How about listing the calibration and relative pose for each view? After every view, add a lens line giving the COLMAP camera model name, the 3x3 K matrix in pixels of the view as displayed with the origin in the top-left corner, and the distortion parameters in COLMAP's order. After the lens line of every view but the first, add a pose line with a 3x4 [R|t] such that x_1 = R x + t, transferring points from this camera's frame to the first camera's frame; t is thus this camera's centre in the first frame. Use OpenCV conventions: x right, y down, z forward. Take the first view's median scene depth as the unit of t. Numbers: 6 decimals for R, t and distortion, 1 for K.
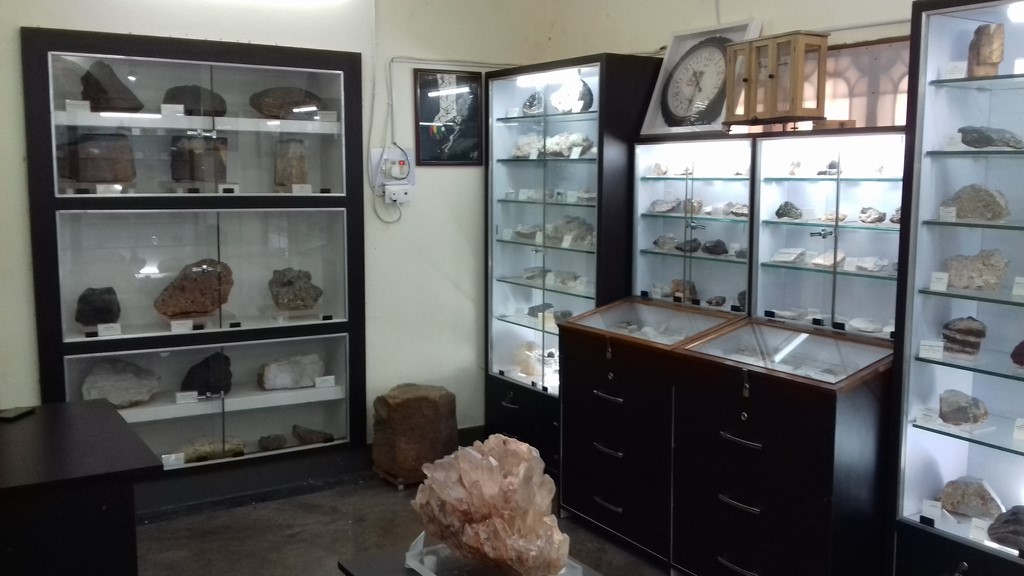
lens RADIAL K [[984.2, 0, 512.0], [0, 984.2, 288.0], [0, 0, 1]] dist [0.122502, -0.280922]
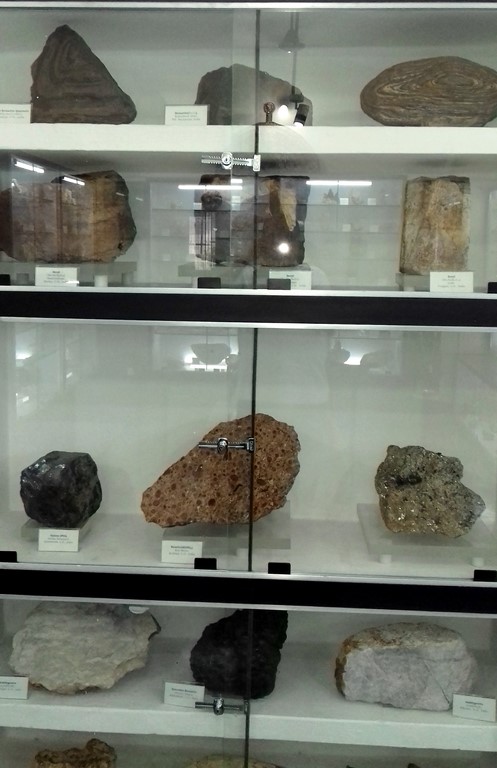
lens RADIAL K [[787.6, 0, 248.3], [0, 787.6, 339.5], [0, 0, 1]] dist [0.022465, 0.006151]
pose [[0.832396, 0.066386, -0.550191, -0.095903], [-0.075395, 0.997134, 0.006248, -0.074929], [0.549029, 0.036280, 0.835015, 0.701167]]
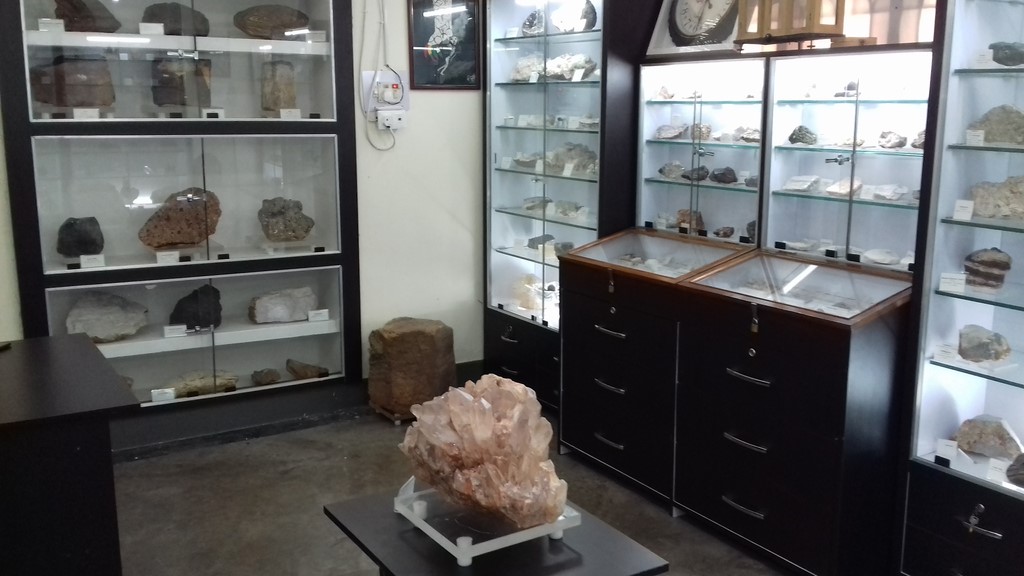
lens RADIAL K [[984.2, 0, 512.0], [0, 984.2, 288.0], [0, 0, 1]] dist [0.122502, -0.280922]
pose [[0.999996, 0.000136, -0.002831, 0.004101], [0.000060, 0.997614, 0.069037, 0.001140], [0.002834, -0.069037, 0.997610, 0.038565]]
